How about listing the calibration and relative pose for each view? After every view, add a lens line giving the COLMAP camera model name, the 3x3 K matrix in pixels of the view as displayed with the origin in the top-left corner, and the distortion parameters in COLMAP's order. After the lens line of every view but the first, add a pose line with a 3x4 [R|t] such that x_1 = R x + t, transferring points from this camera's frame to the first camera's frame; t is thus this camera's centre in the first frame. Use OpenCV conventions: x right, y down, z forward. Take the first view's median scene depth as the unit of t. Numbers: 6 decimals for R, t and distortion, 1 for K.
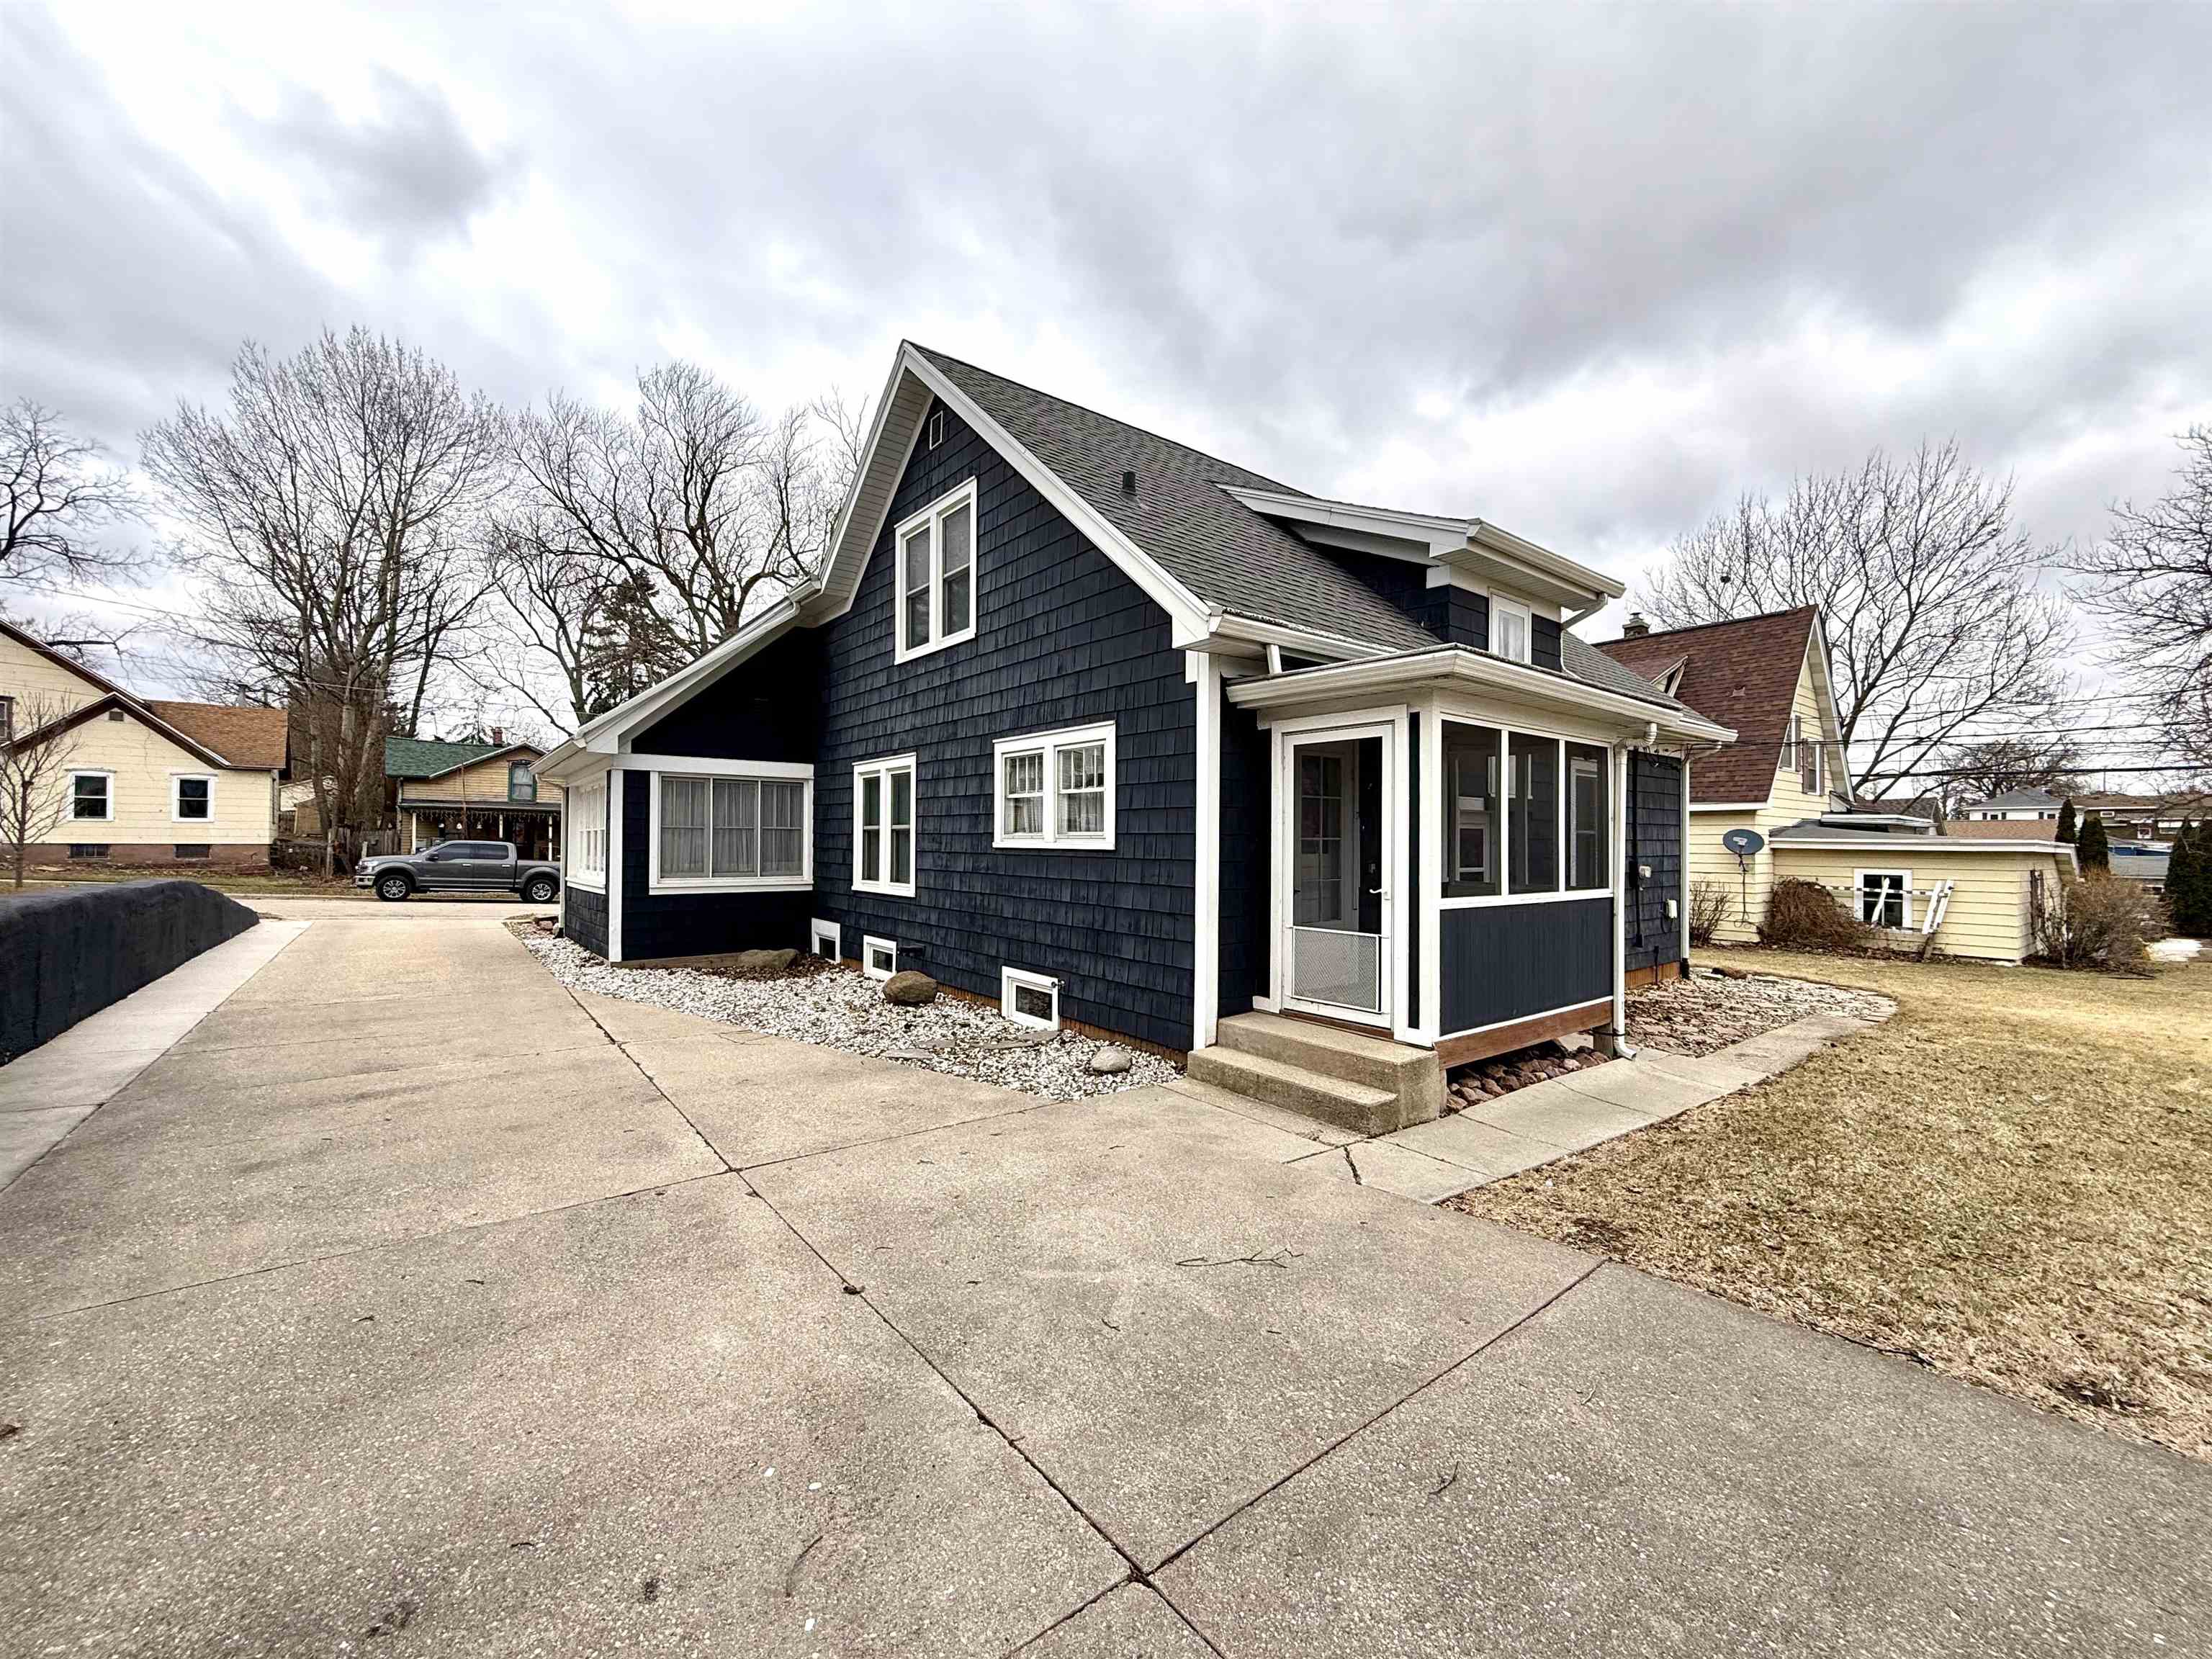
lens RADIAL K [[877.6, 0, 1096.1], [0, 877.6, 831.6], [0, 0, 1]] dist [0.000340, -0.000333]
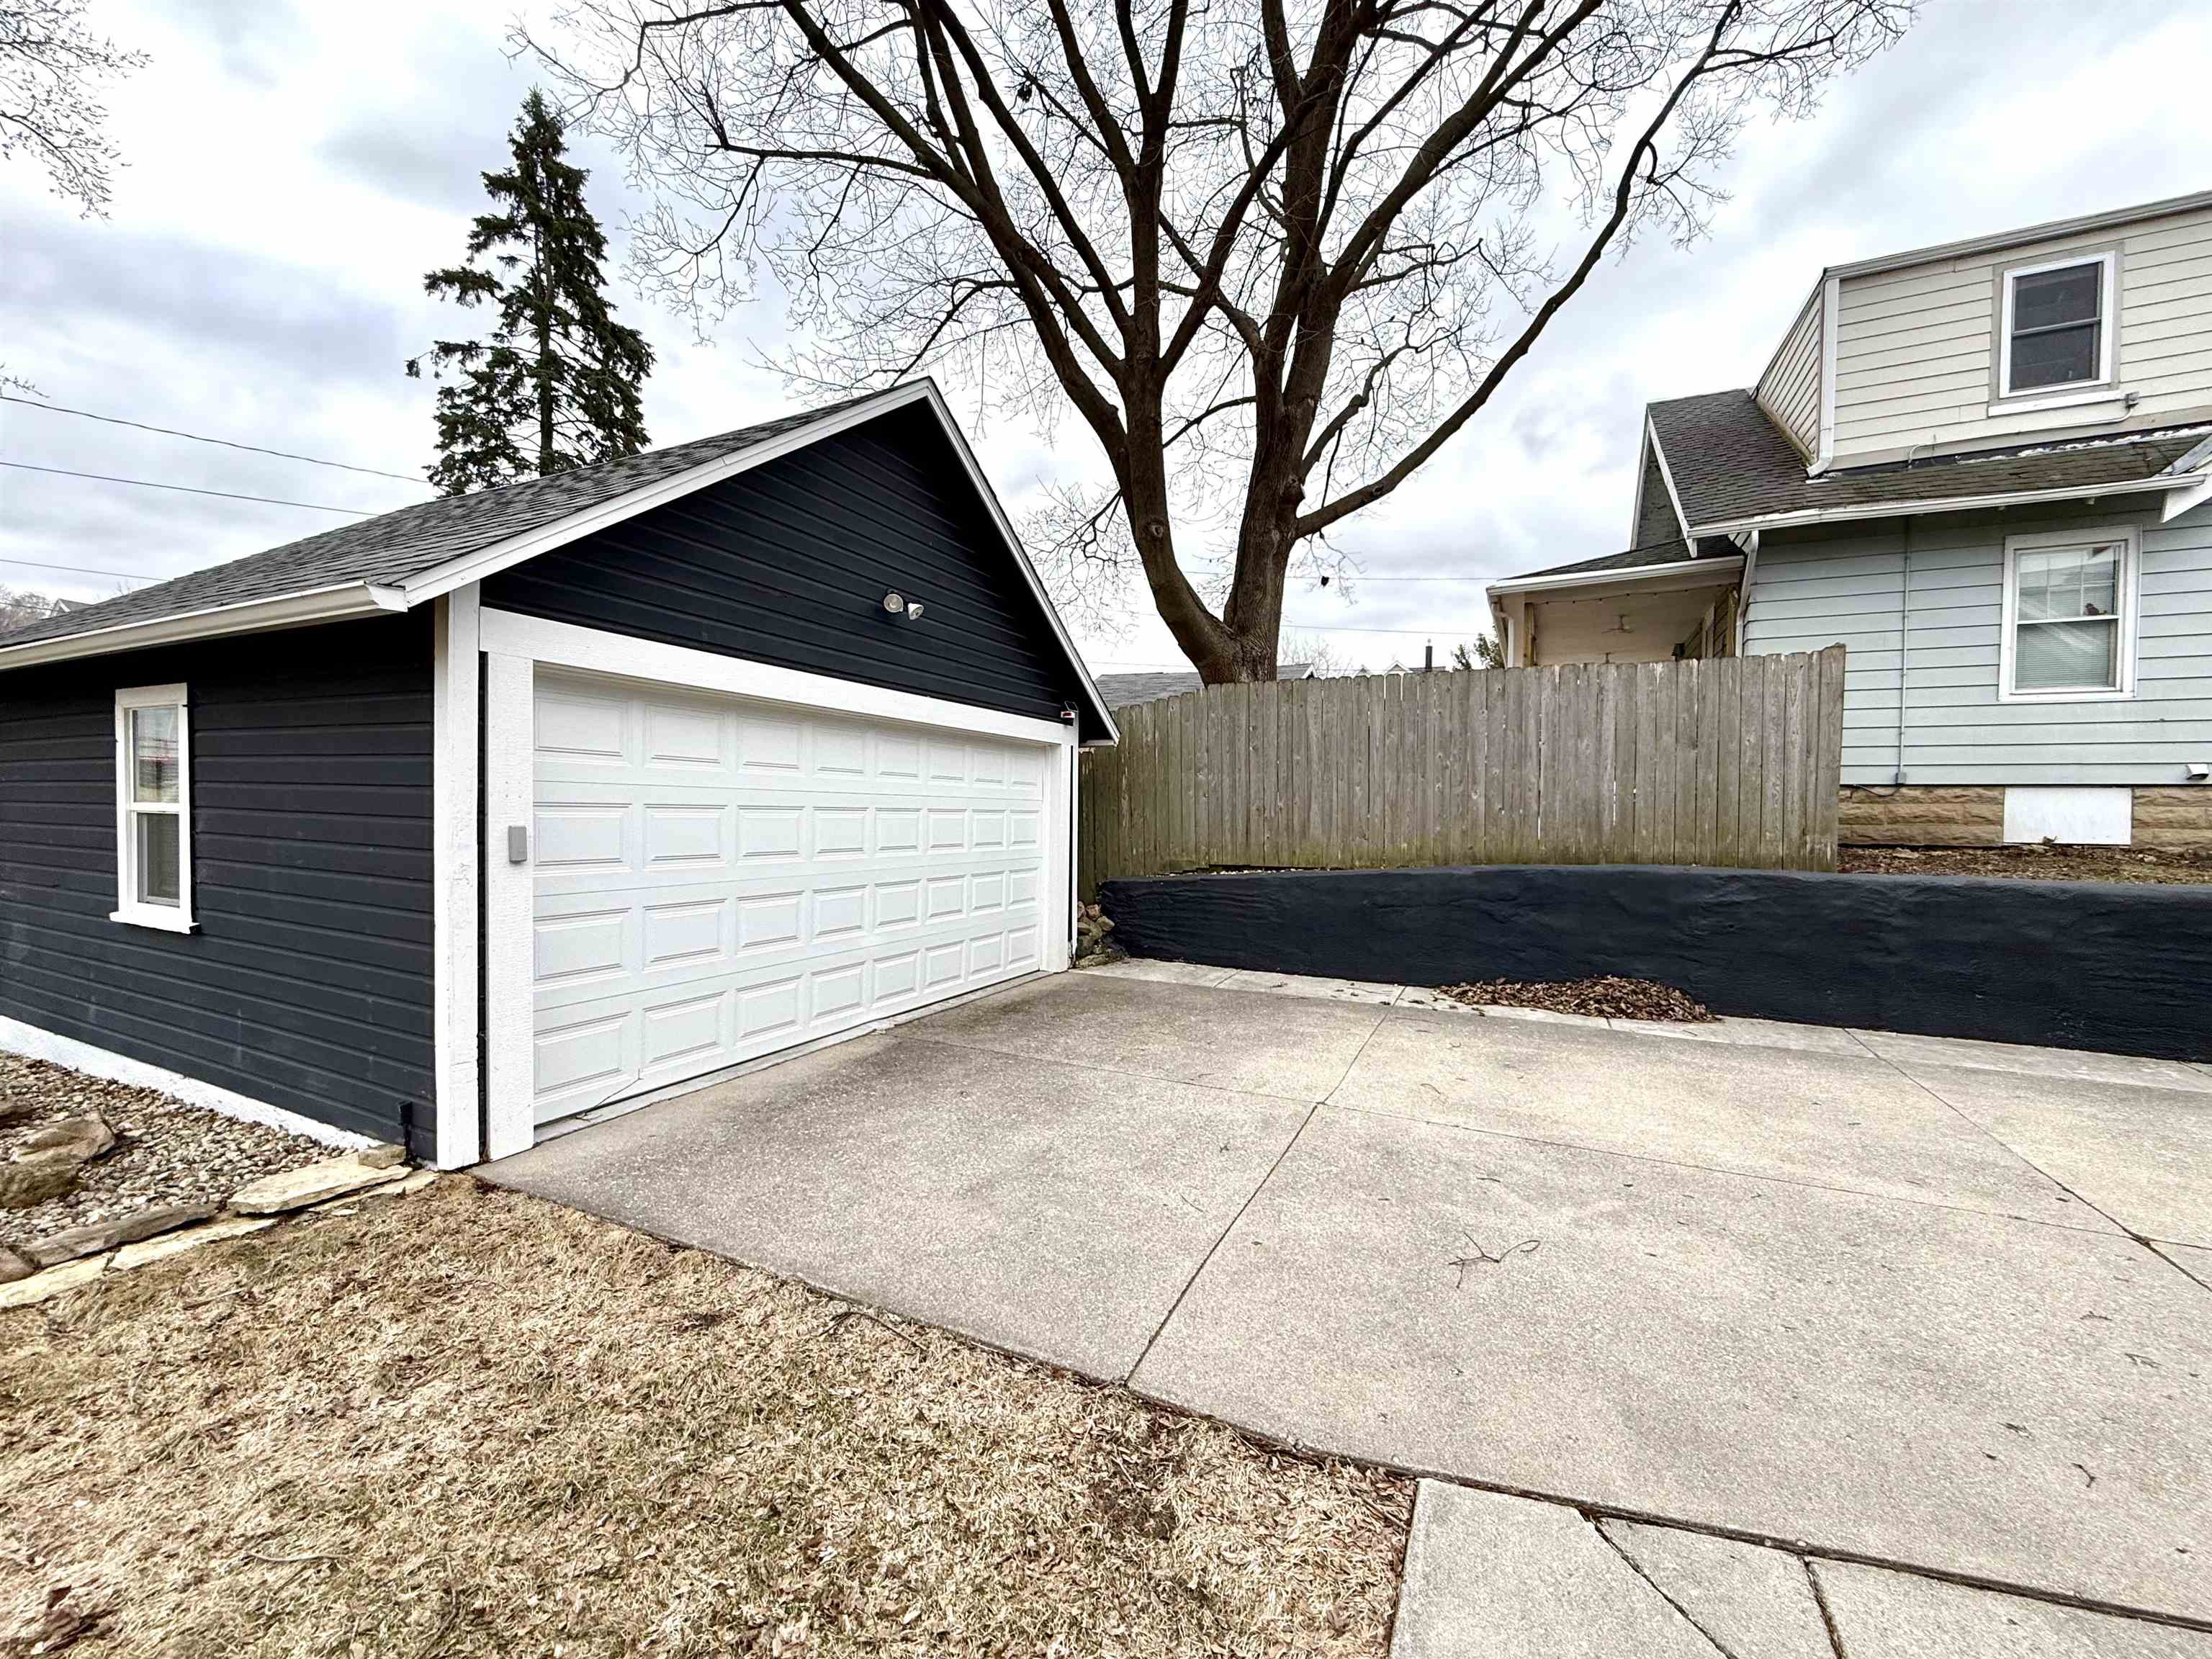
lens RADIAL K [[877.6, 0, 1103.1], [0, 877.6, 832.9], [0, 0, 1]] dist [0.000340, -0.000333]
pose [[-0.902338, -0.013269, -0.430824, 0.314992], [-0.019618, 0.999755, 0.010296, 0.020171], [0.430582, 0.017742, -0.902377, 0.561970]]
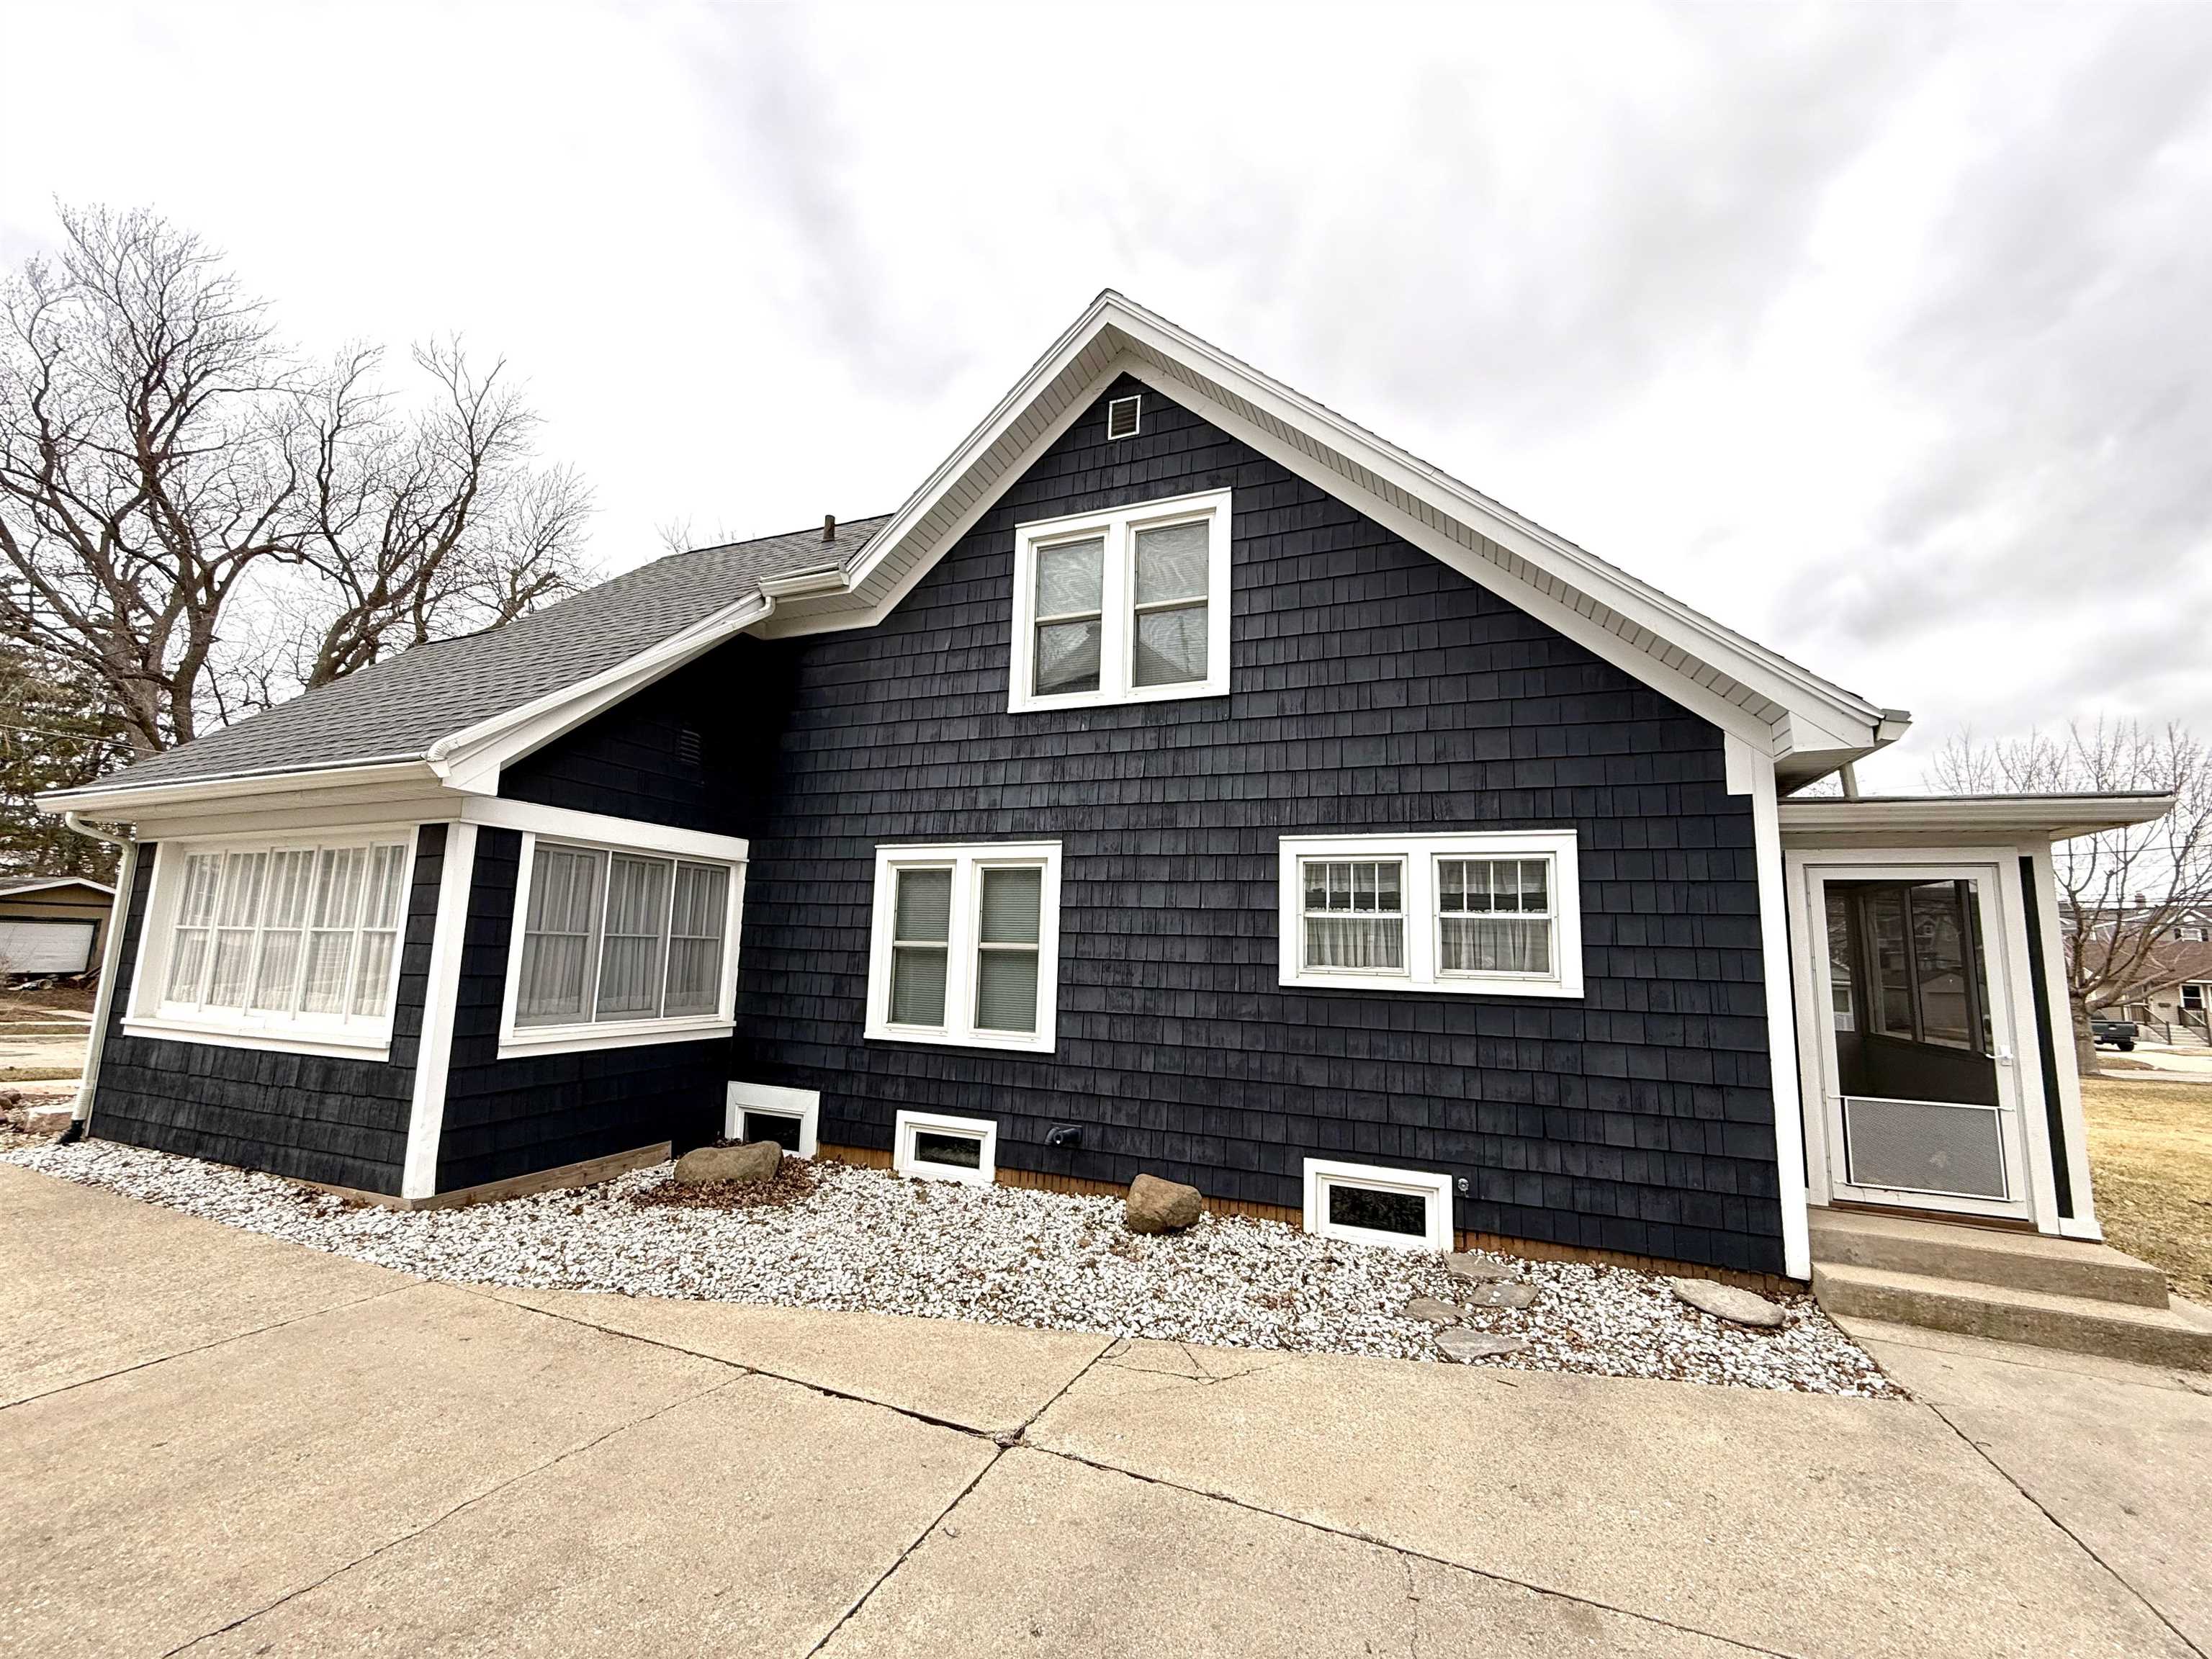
lens RADIAL K [[877.6, 0, 1098.9], [0, 877.6, 832.8], [0, 0, 1]] dist [0.000340, -0.000333]
pose [[0.869130, 0.084818, 0.487257, -0.525617], [-0.028667, 0.992168, -0.121575, -0.012293], [-0.493753, 0.091696, 0.864754, 0.386667]]
